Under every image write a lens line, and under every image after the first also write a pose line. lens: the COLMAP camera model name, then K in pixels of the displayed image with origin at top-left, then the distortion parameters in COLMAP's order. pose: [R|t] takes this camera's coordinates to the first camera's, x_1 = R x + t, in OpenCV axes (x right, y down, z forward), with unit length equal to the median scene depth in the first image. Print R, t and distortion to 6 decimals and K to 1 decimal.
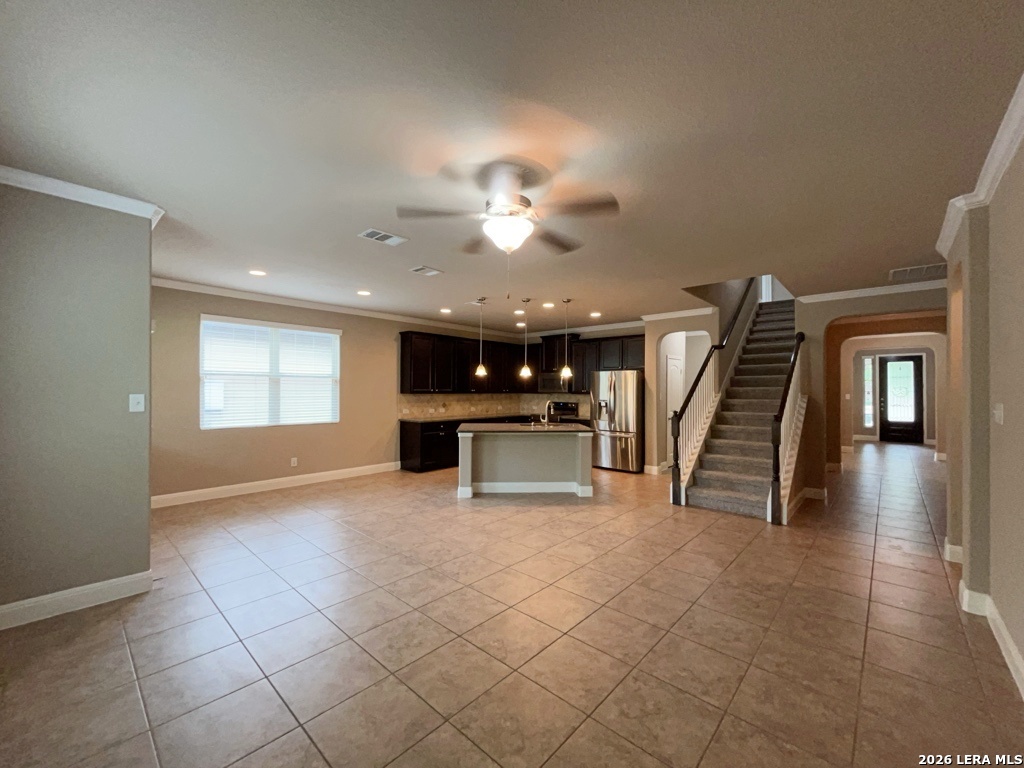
lens RADIAL K [[414.3, 0, 514.9], [0, 414.3, 386.2], [0, 0, 1]] dist [-0.001794, -0.000306]
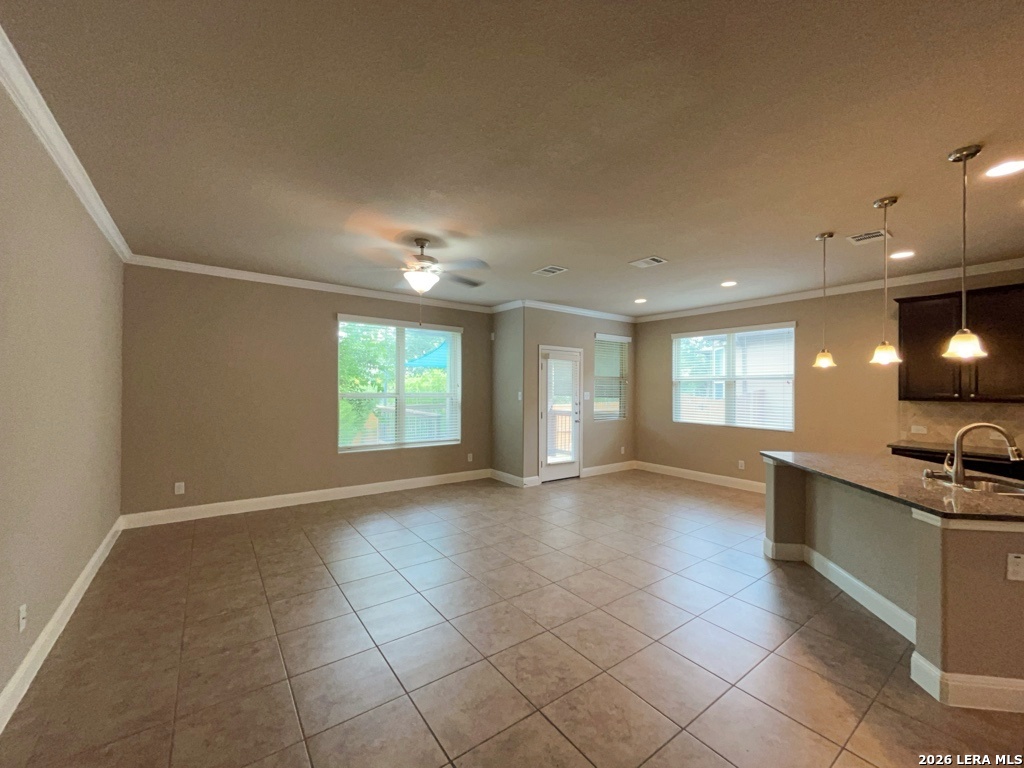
lens RADIAL K [[414.3, 0, 514.3], [0, 414.3, 386.4], [0, 0, 1]] dist [-0.001794, -0.000306]
pose [[-0.197621, -0.010257, -0.980225, 0.878050], [-0.003761, 0.999946, -0.009705, 0.009936], [0.980271, 0.001769, -0.197649, 1.053047]]
